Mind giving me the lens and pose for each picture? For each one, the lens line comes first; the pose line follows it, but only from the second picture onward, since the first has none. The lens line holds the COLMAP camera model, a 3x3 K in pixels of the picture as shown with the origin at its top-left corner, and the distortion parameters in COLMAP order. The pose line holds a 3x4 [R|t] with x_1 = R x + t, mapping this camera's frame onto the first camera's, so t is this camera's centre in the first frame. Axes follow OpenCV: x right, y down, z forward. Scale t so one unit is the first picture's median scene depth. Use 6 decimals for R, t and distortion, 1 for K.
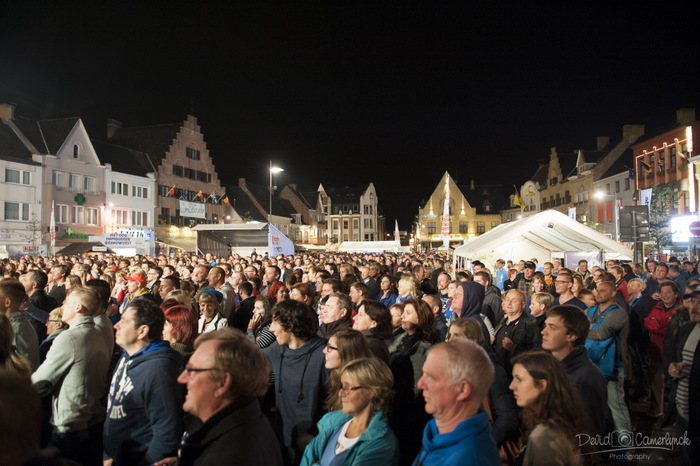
lens RADIAL K [[482.7, 0, 351.1], [0, 482.7, 238.1], [0, 0, 1]] dist [-0.040799, -0.009952]
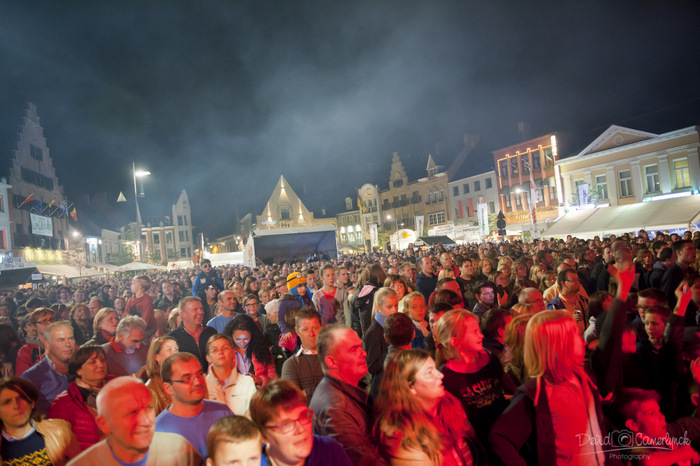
lens RADIAL K [[525.6, 0, 349.9], [0, 525.6, 236.5], [0, 0, 1]] dist [-0.029958, -0.004145]
pose [[0.871085, -0.061067, 0.487321, -0.333711], [0.074172, 0.997216, -0.007621, 0.001698], [-0.485499, 0.042784, 0.873190, 0.040921]]
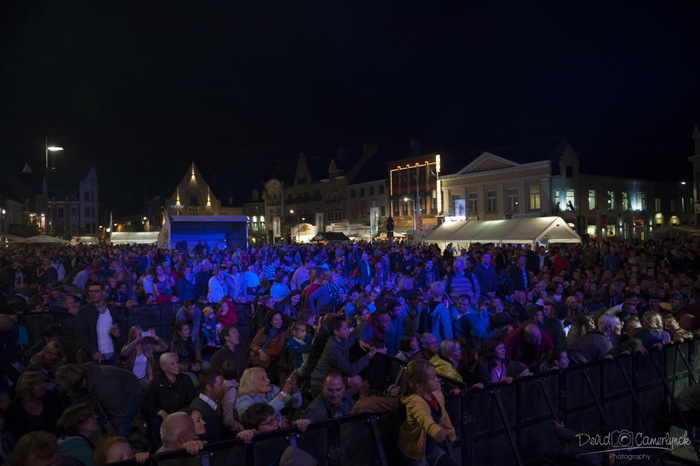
lens RADIAL K [[482.2, 0, 350.9], [0, 482.2, 235.8], [0, 0, 1]] dist [-0.044550, -0.004189]
pose [[0.755972, -0.005108, 0.654584, -0.354157], [-0.005170, 0.999892, 0.013774, -0.001362], [-0.654584, -0.013797, 0.755864, 0.024307]]
